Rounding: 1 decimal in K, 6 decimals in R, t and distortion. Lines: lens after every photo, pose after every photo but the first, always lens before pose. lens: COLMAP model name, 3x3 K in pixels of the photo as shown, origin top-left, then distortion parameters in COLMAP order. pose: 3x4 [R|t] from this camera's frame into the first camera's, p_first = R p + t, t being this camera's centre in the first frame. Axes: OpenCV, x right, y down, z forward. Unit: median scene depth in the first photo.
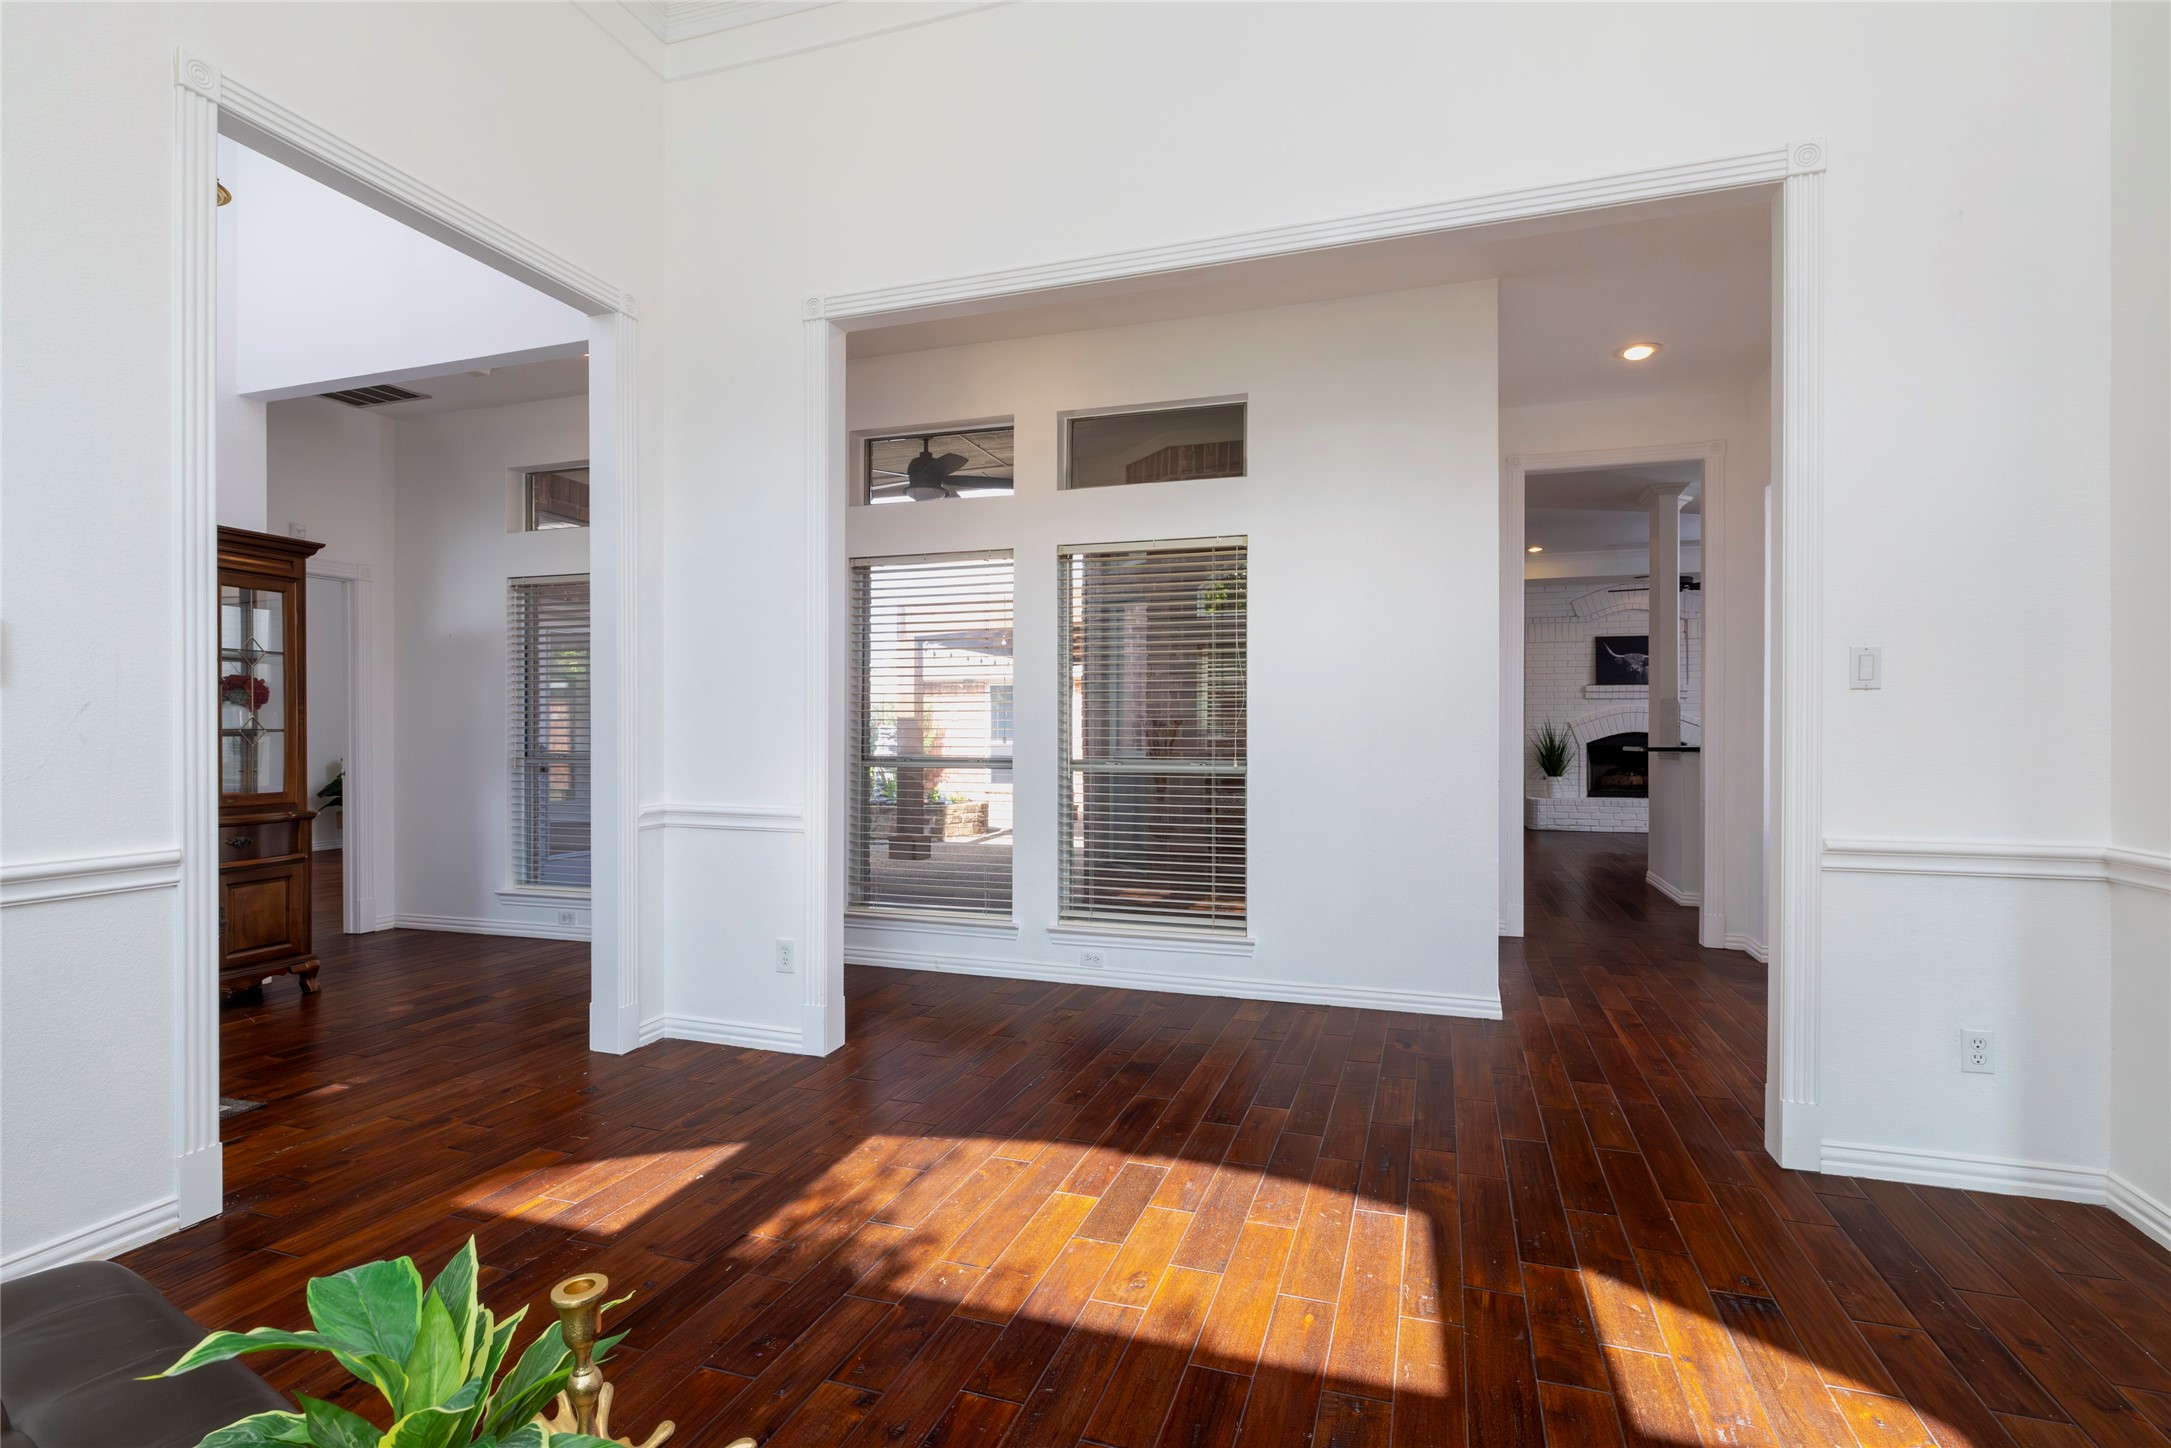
lens RADIAL K [[1061.1, 0, 1083.5], [0, 1061.1, 740.5], [0, 0, 1]] dist [0.001680, 0.000718]
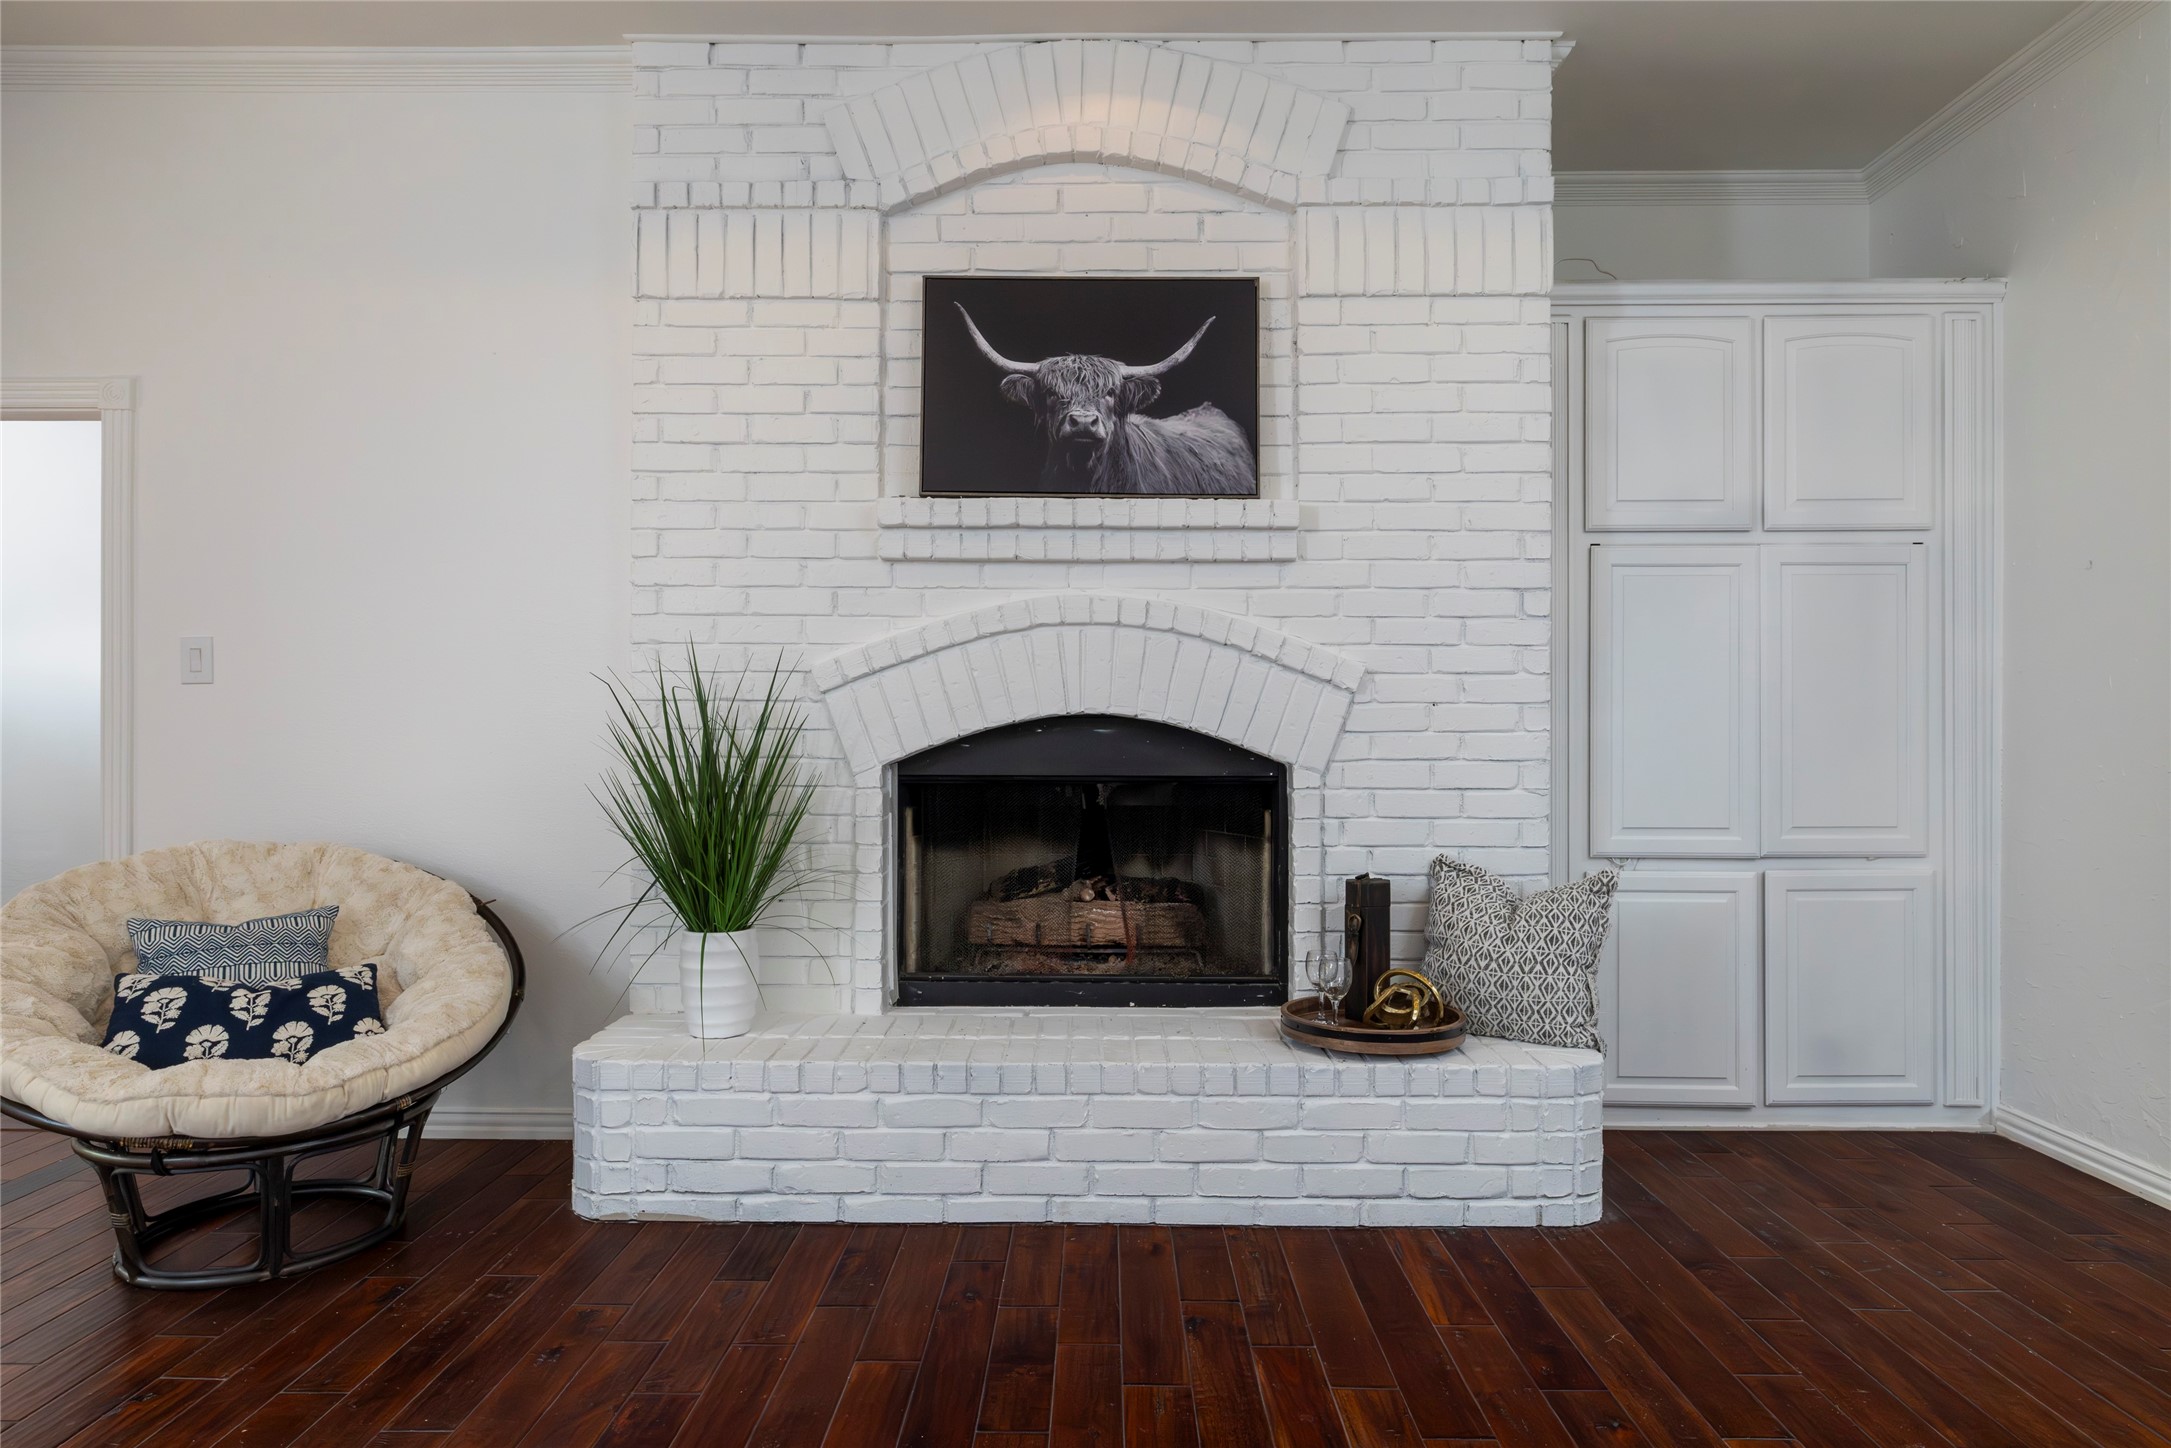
lens RADIAL K [[1287.5, 0, 1094.0], [0, 1287.5, 727.0], [0, 0, 1]] dist [-0.001284, 0.001899]
pose [[0.950406, 0.009474, 0.310867, 0.433410], [-0.007206, 0.999938, -0.008444, -0.003286], [-0.310928, 0.005785, 0.950416, 0.737366]]
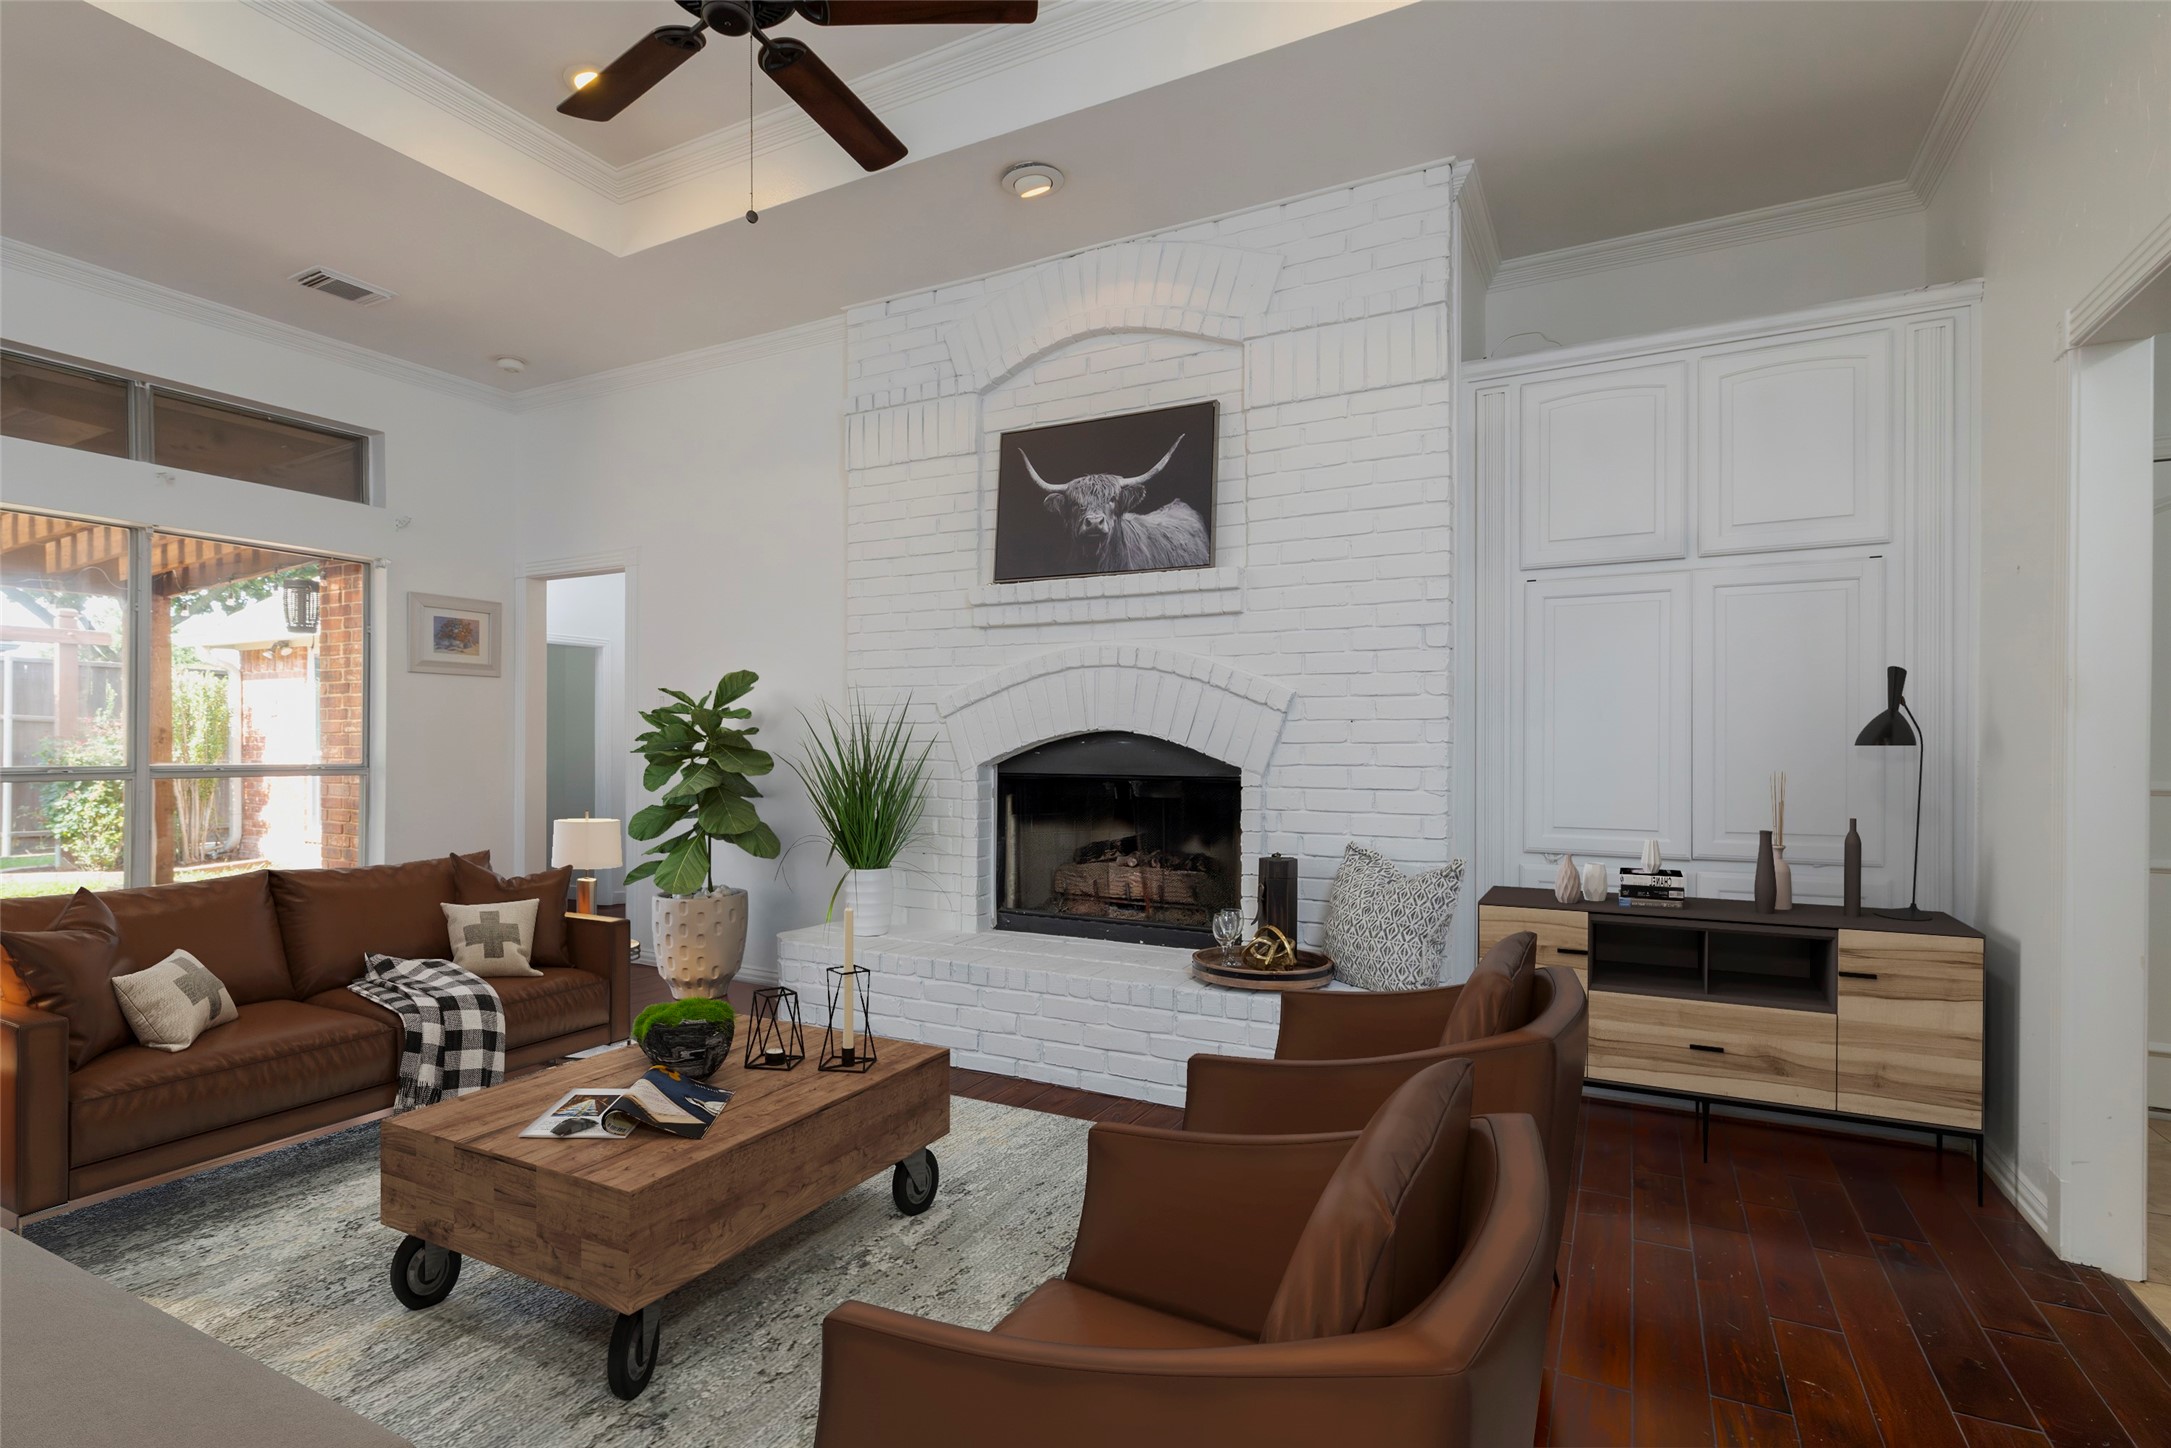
lens RADIAL K [[1061.1, 0, 1085.7], [0, 1061.1, 745.4], [0, 0, 1]] dist [0.001680, 0.000718]
pose [[0.986486, 0.009637, -0.163564, 0.559288], [-0.010208, 0.999944, -0.002654, -0.003002], [0.163529, 0.004288, 0.986529, 0.687822]]
